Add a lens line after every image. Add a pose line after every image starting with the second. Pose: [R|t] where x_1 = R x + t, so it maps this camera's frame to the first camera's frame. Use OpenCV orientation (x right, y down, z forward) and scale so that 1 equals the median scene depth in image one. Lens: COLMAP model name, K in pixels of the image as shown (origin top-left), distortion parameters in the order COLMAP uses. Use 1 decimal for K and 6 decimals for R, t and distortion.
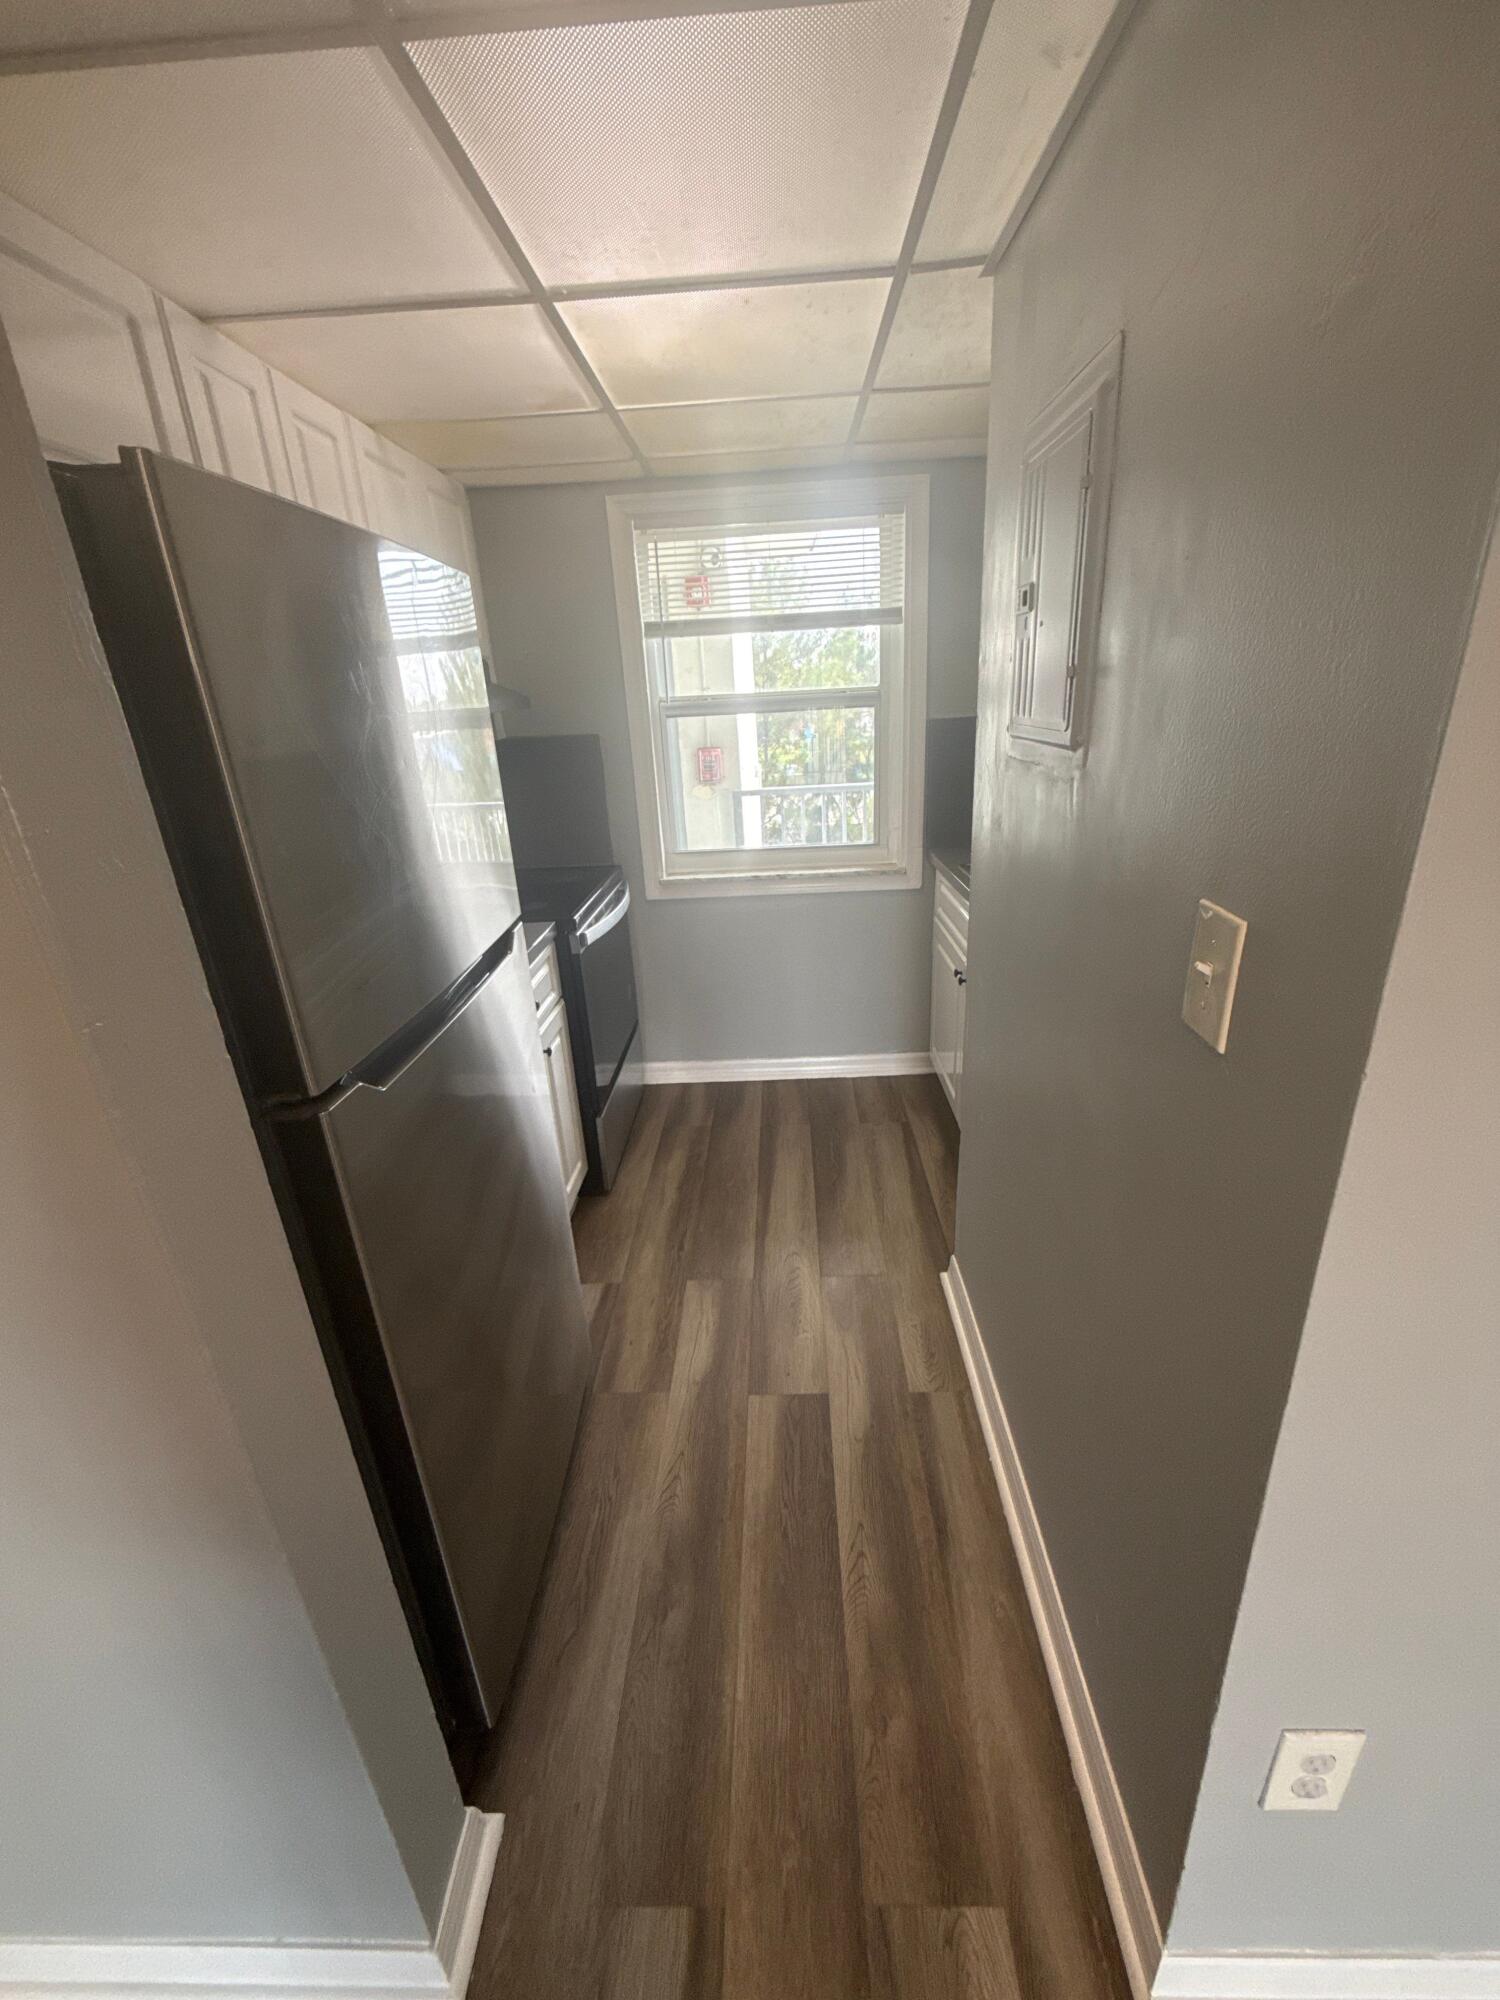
lens RADIAL K [[817.6, 0, 751.0], [0, 817.6, 1005.7], [0, 0, 1]] dist [-0.000639, -0.000460]
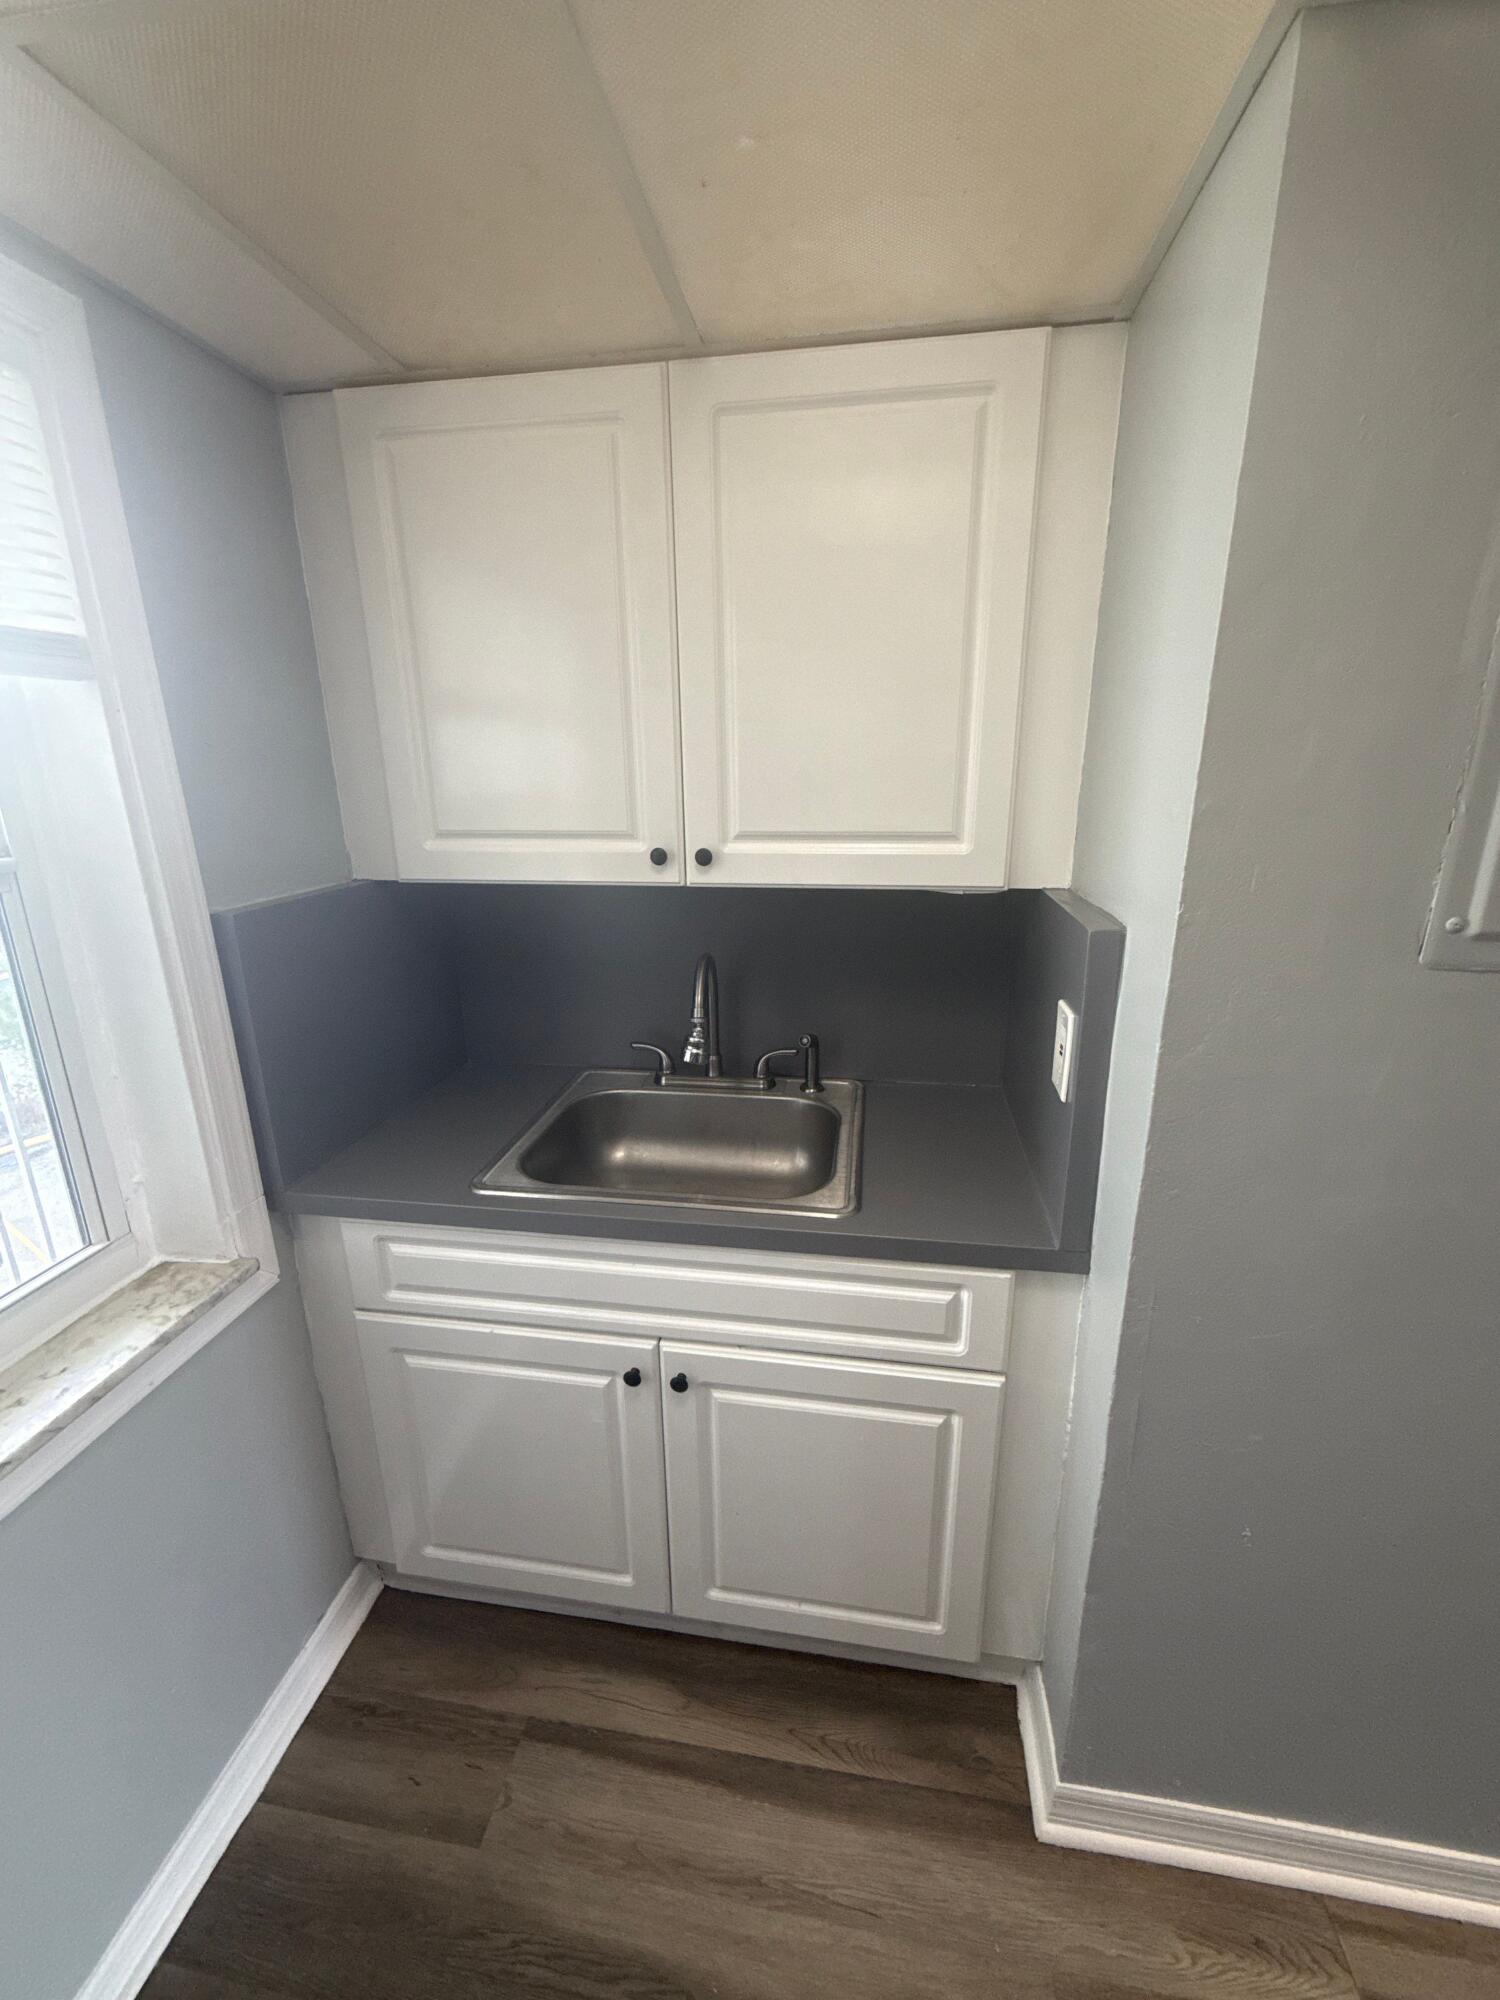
lens RADIAL K [[817.6, 0, 748.0], [0, 817.6, 990.6], [0, 0, 1]] dist [-0.000639, -0.000460]
pose [[0.137533, -0.229599, 0.963519, -0.147409], [0.367683, 0.915092, 0.165576, -0.272882], [-0.919725, 0.331498, 0.210275, 0.653551]]
